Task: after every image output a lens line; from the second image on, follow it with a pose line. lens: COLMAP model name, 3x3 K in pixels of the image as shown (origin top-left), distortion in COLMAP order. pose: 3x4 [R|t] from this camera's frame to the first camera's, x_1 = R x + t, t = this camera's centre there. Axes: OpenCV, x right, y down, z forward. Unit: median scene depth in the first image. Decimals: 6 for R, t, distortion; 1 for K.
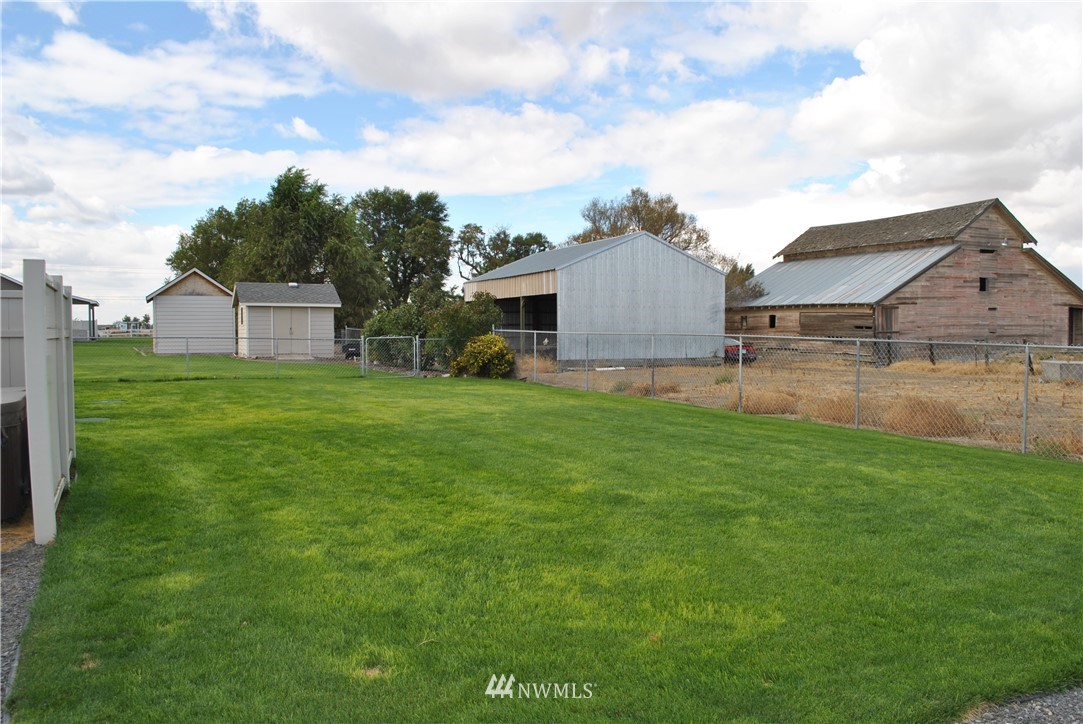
lens RADIAL K [[859.1, 0, 541.5], [0, 859.1, 362.0], [0, 0, 1]] dist [-0.089592, 0.007109]
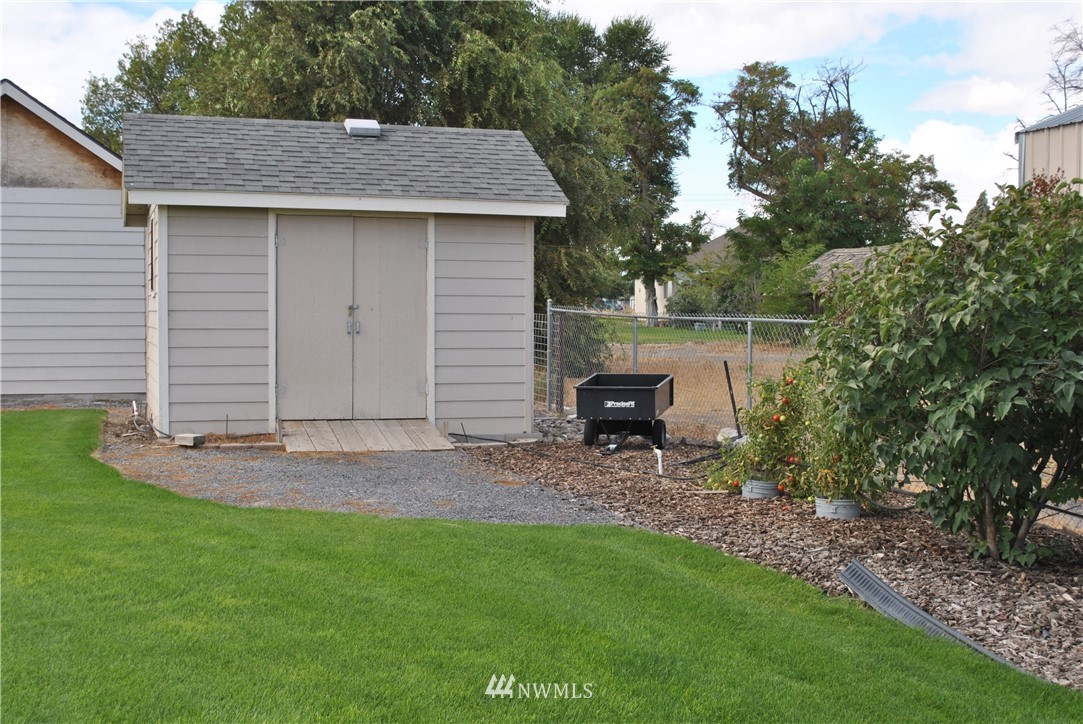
lens RADIAL K [[1464.2, 0, 541.5], [0, 1464.2, 362.0], [0, 0, 1]] dist [-0.008311, -0.013240]
pose [[0.988304, 0.011165, -0.152086, -0.126704], [-0.011312, 0.999936, -0.000101, -0.017504], [0.152076, 0.001821, 0.988367, 0.427079]]
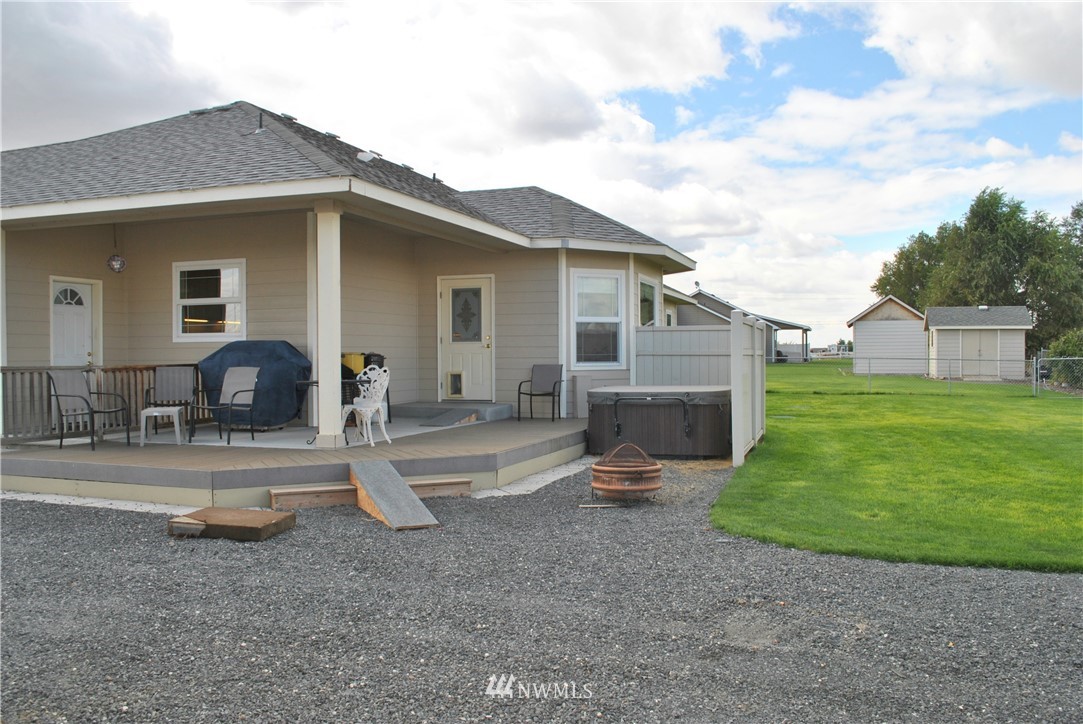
lens RADIAL K [[859.1, 0, 541.5], [0, 859.1, 362.0], [0, 0, 1]] dist [-0.089592, 0.007109]
pose [[0.699206, 0.003240, -0.714913, 0.041100], [-0.022449, 0.999596, -0.017426, 0.002900], [0.714568, 0.028233, 0.698997, -0.058265]]
